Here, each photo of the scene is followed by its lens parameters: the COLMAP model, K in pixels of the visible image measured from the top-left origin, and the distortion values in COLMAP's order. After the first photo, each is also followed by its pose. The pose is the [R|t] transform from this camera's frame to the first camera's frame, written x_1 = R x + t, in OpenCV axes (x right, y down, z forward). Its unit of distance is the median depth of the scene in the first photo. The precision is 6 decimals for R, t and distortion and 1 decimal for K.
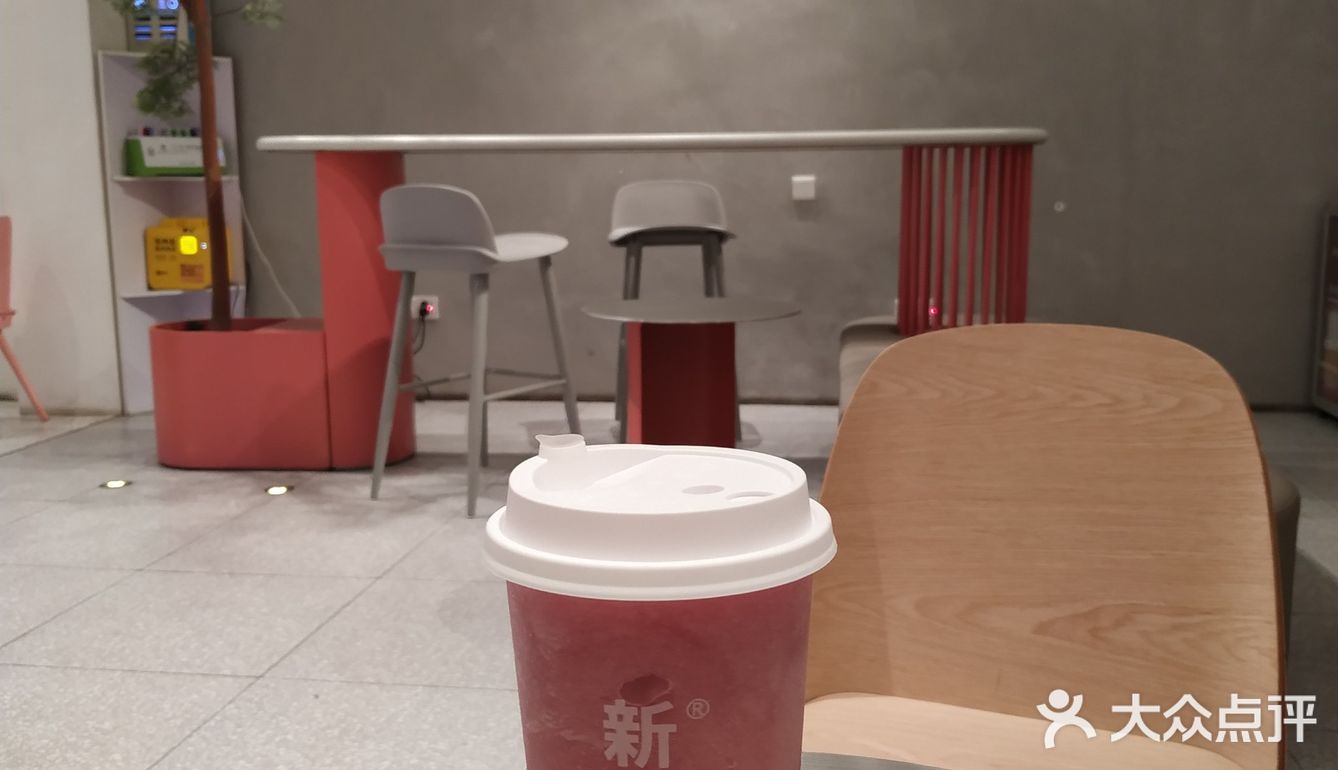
lens RADIAL K [[1279.7, 0, 669.9], [0, 1279.7, 385.7], [0, 0, 1]] dist [-0.009959, 0.000000]
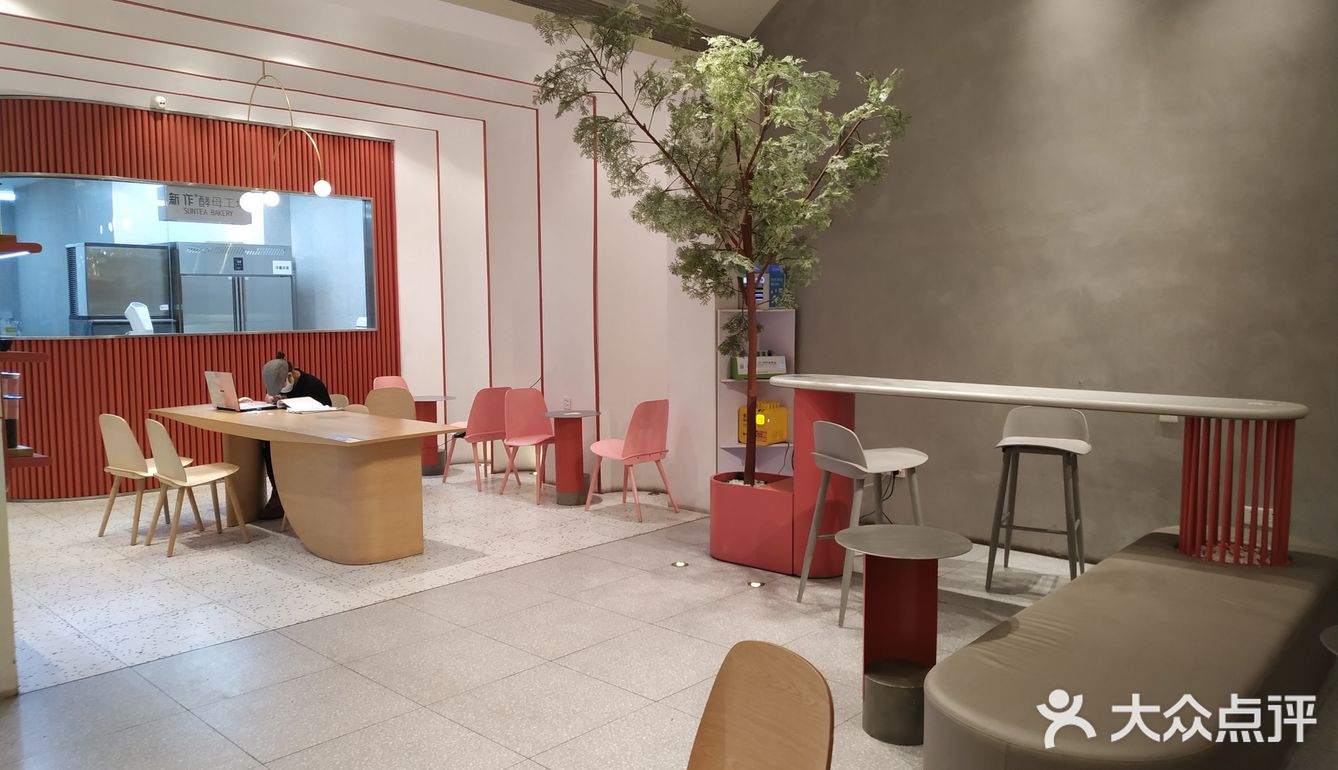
lens RADIAL K [[940.0, 0, 666.1], [0, 940.0, 381.5], [0, 0, 1]] dist [-0.008956, -0.002635]
pose [[0.825151, 0.055312, -0.562198, 0.274144], [-0.098563, 0.994027, -0.046867, -0.112118], [0.556248, 0.094084, 0.825673, -0.130391]]
